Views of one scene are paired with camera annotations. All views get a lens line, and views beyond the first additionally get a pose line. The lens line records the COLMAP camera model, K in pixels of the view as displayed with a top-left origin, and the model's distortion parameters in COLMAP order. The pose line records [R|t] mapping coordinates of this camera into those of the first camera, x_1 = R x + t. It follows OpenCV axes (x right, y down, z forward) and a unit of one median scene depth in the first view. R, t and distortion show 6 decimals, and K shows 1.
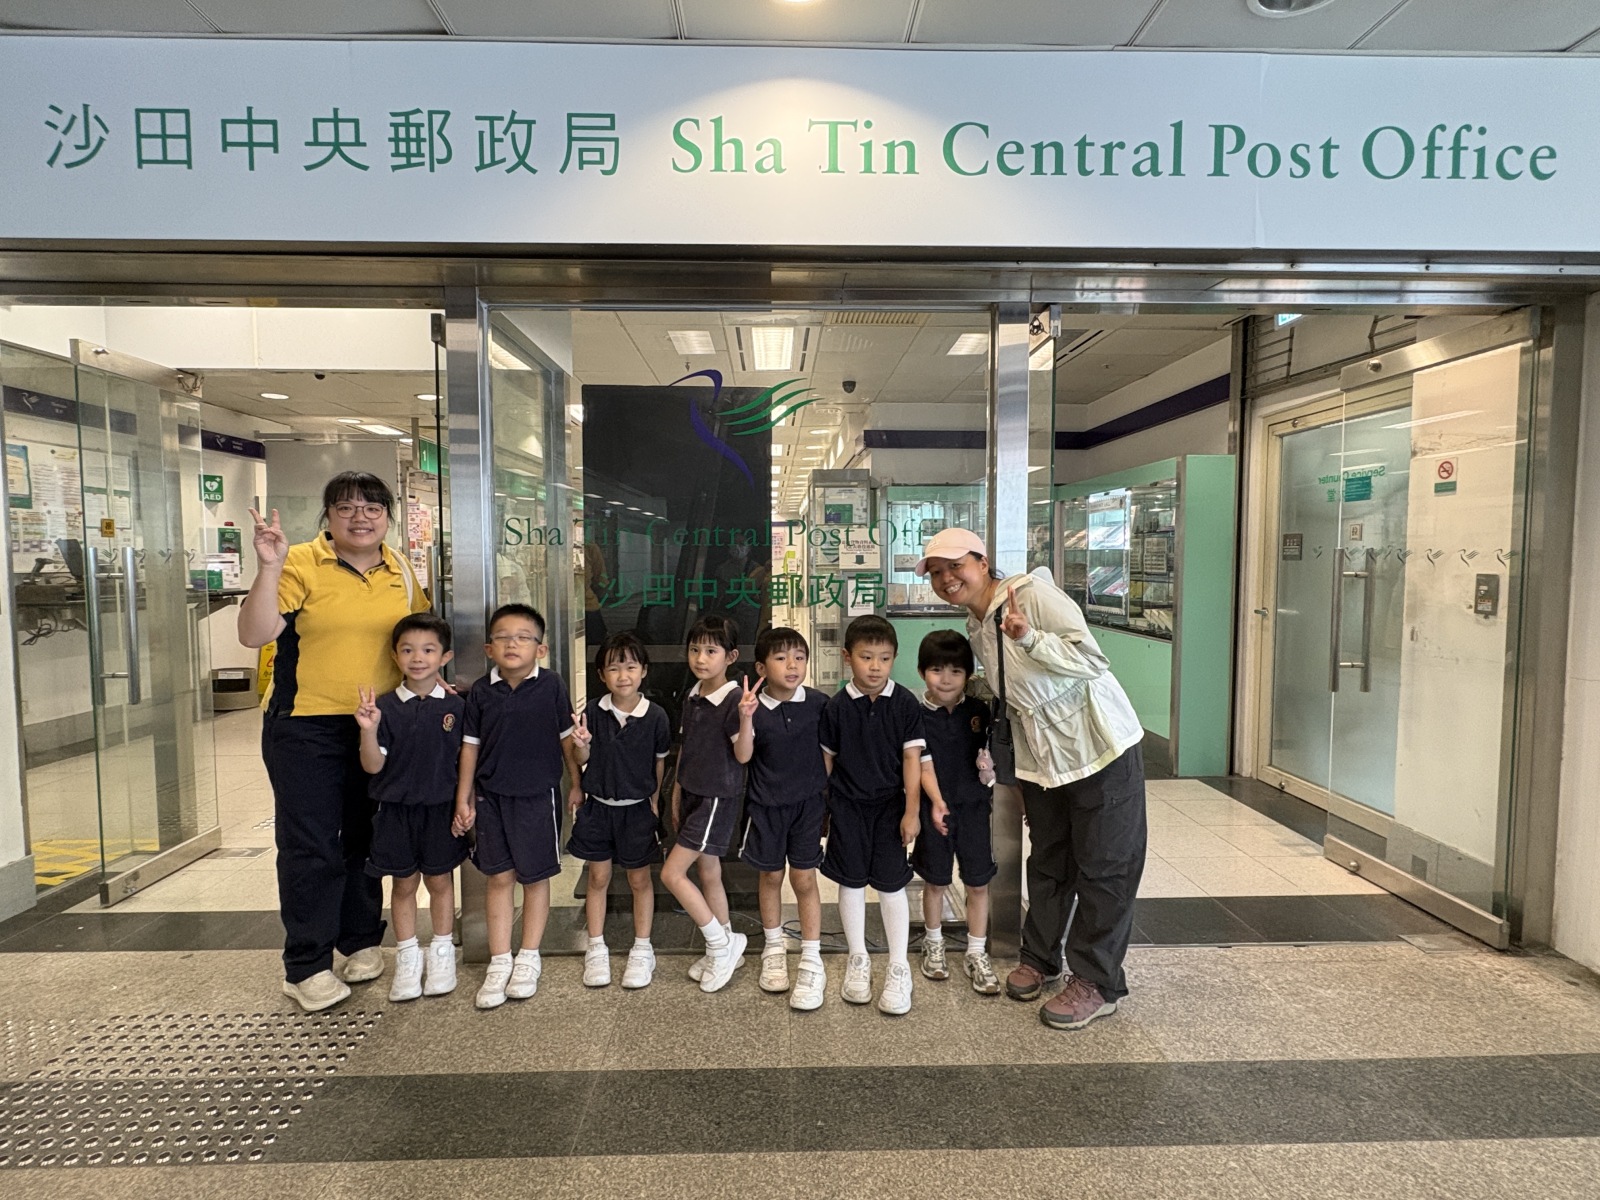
lens RADIAL K [[794.2, 0, 799.4], [0, 794.2, 601.4], [0, 0, 1]] dist [0.001198, -0.000795]
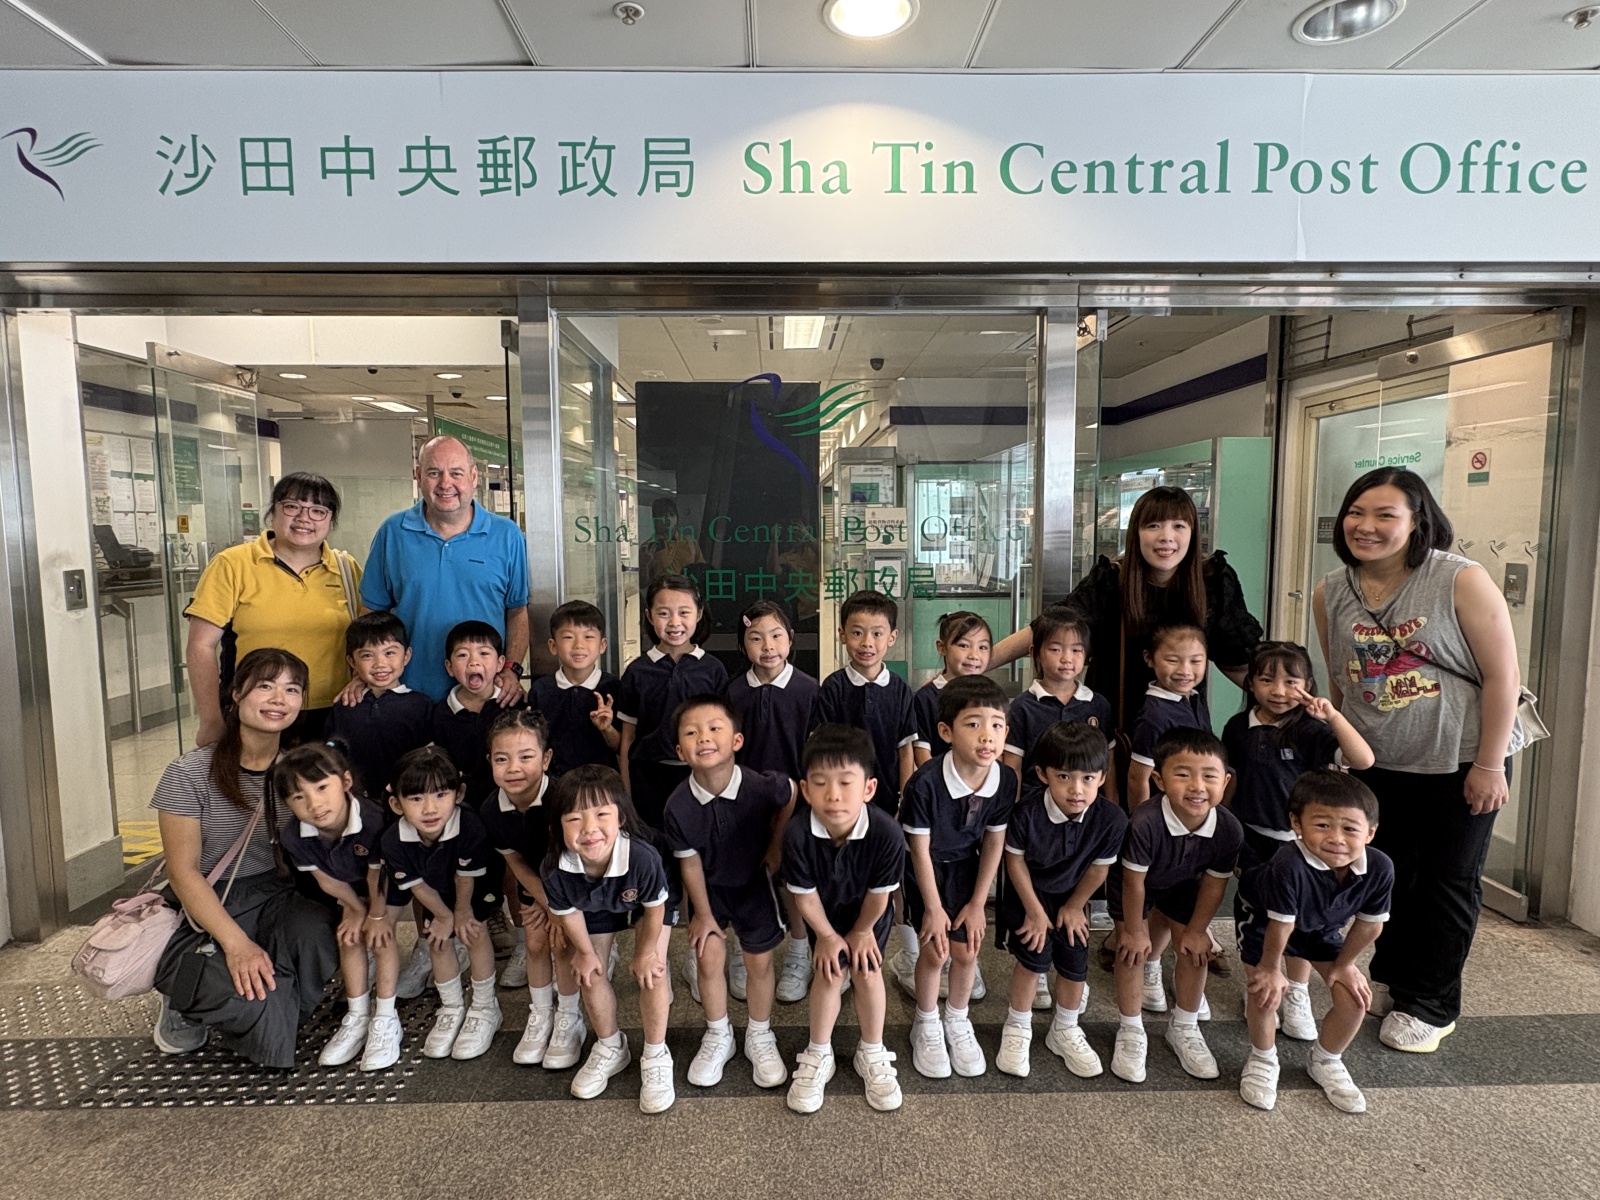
lens RADIAL K [[837.2, 0, 798.0], [0, 837.2, 600.1], [0, 0, 1]] dist [0.000847, -0.000485]
pose [[0.999964, -0.003326, -0.007788, -0.078411], [0.003577, 0.999470, 0.032369, -0.034264], [0.007676, -0.032396, 0.999446, -0.127453]]
